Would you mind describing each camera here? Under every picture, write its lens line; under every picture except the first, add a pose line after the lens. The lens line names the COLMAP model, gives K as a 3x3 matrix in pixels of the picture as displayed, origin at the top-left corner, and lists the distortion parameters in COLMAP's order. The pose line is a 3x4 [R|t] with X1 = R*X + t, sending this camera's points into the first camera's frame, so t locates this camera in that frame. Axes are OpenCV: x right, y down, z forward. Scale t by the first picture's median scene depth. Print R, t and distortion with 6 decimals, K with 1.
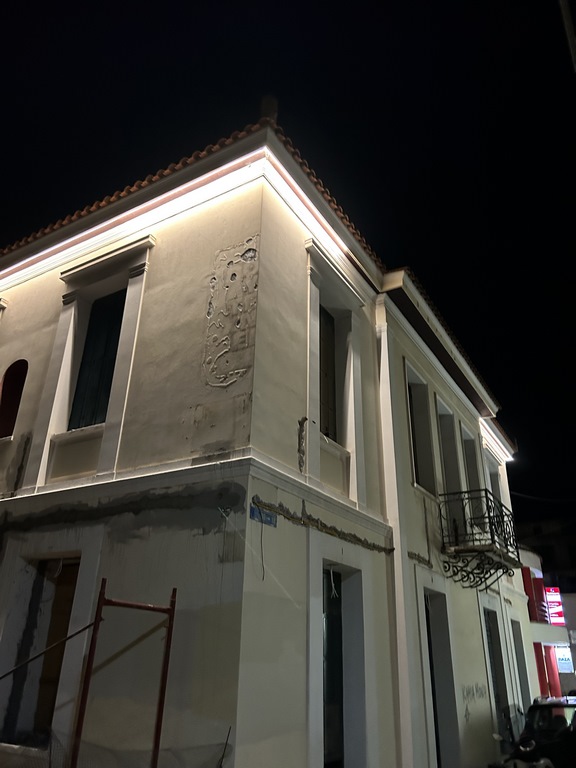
lens RADIAL K [[595.4, 0, 275.9], [0, 595.4, 378.7], [0, 0, 1]] dist [0.095520, -0.121629]
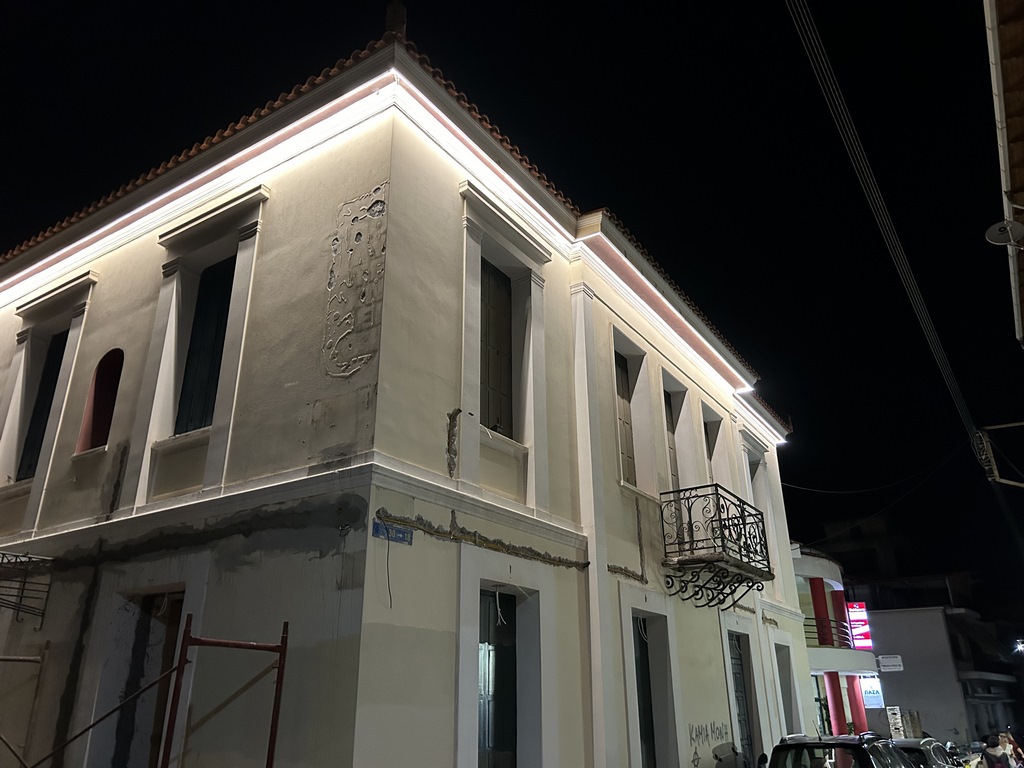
lens RADIAL K [[793.8, 0, 512.0], [0, 793.8, 384.0], [0, 0, 1]] dist [0.095520, -0.121629]
pose [[0.998976, -0.043805, -0.011282, 0.131674], [0.044317, 0.997766, 0.049989, -0.018405], [0.009067, -0.050438, 0.998686, -0.071569]]
